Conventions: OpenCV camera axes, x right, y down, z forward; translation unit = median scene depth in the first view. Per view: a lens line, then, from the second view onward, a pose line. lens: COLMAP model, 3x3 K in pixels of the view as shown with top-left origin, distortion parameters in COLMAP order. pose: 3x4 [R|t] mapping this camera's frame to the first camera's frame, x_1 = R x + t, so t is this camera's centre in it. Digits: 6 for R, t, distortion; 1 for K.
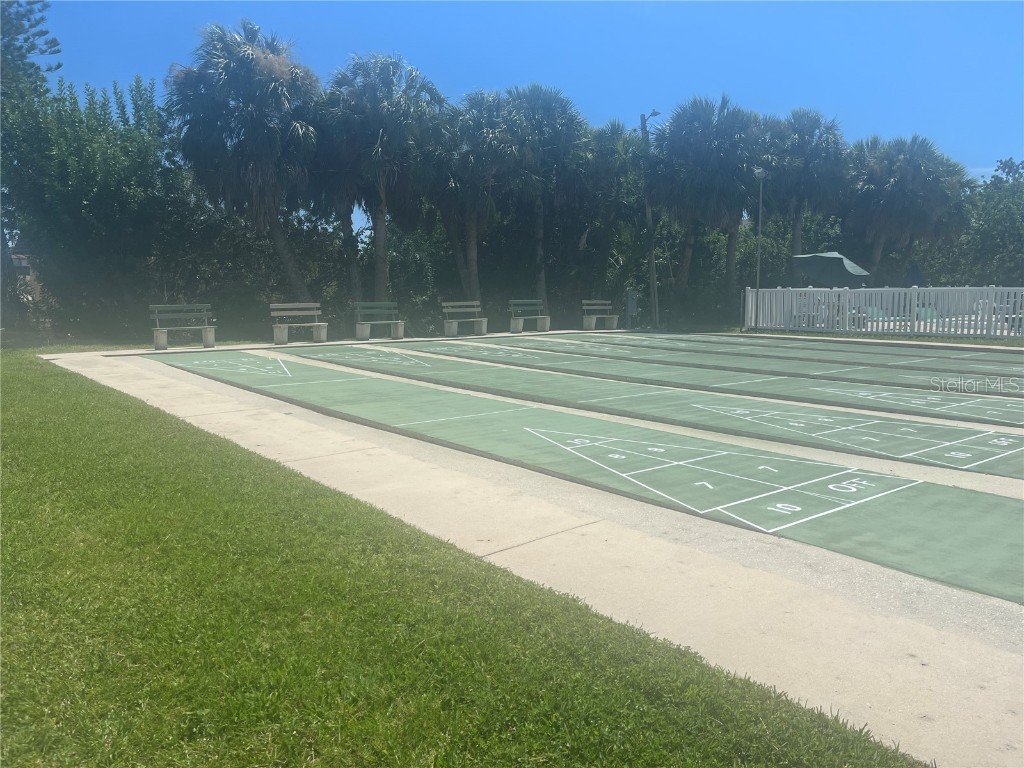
lens RADIAL K [[769.3, 0, 512.0], [0, 769.3, 384.0], [0, 0, 1]] dist [0.002172, -0.095612]
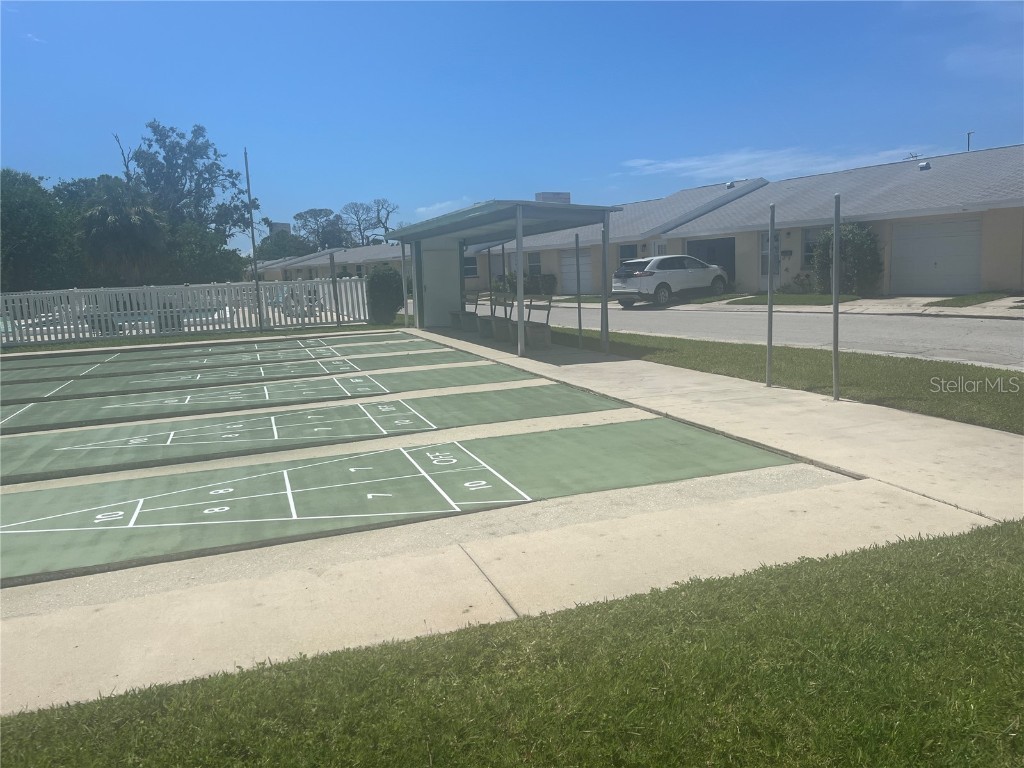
lens RADIAL K [[781.1, 0, 512.0], [0, 781.1, 384.0], [0, 0, 1]] dist [0.081034, -0.110031]
pose [[0.315982, -0.148256, 0.937110, -0.471044], [0.162909, 0.981524, 0.100352, -0.056644], [-0.934674, 0.120954, 0.334296, 0.443782]]
